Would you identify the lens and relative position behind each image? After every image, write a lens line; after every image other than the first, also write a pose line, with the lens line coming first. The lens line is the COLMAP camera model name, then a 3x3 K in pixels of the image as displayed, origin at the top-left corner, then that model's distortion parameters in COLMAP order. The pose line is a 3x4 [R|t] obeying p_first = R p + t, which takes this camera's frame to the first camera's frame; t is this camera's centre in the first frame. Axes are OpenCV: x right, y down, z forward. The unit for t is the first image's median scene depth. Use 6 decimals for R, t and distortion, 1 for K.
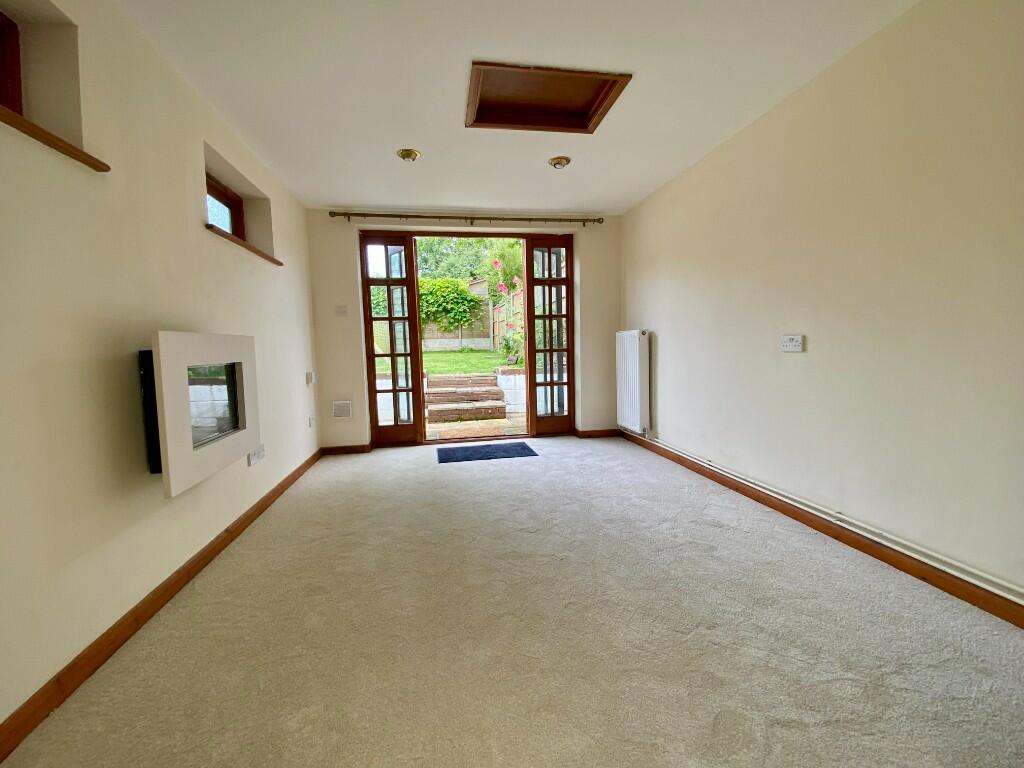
lens RADIAL K [[411.3, 0, 510.3], [0, 411.3, 388.4], [0, 0, 1]] dist [0.001121, 0.000002]
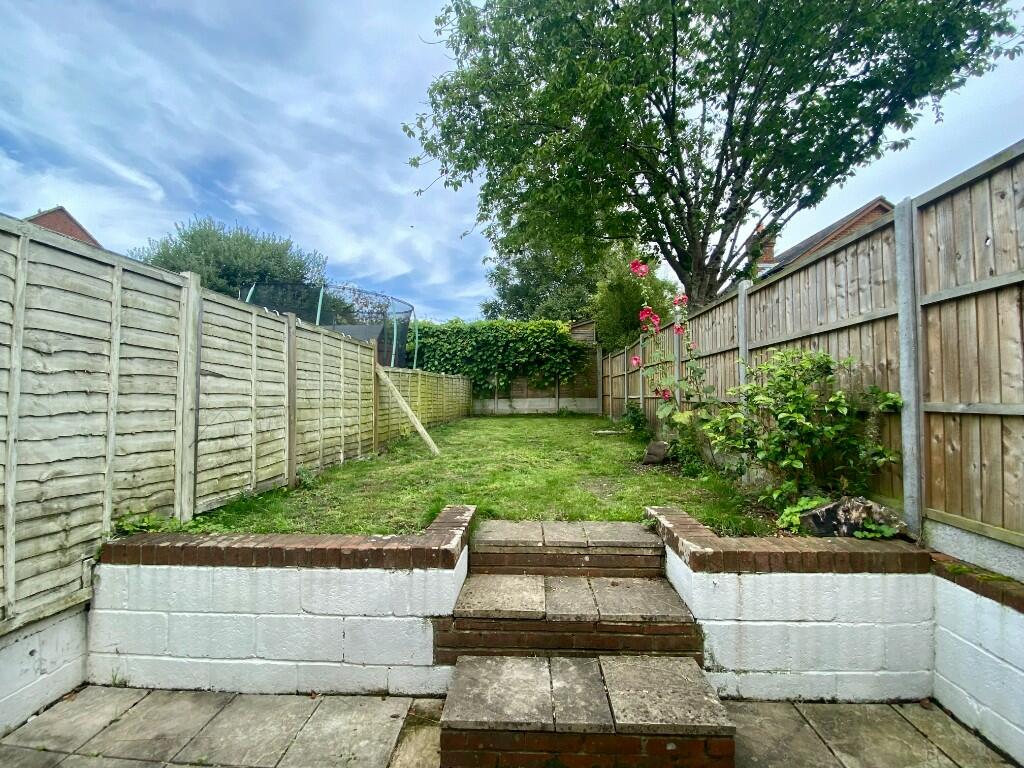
lens RADIAL K [[411.3, 0, 510.6], [0, 411.3, 385.7], [0, 0, 1]] dist [0.001121, 0.000002]
pose [[0.973394, 0.010371, -0.228904, -0.033393], [-0.039229, 0.991769, -0.121883, -0.049749], [0.225756, 0.127619, 0.965788, 0.257470]]
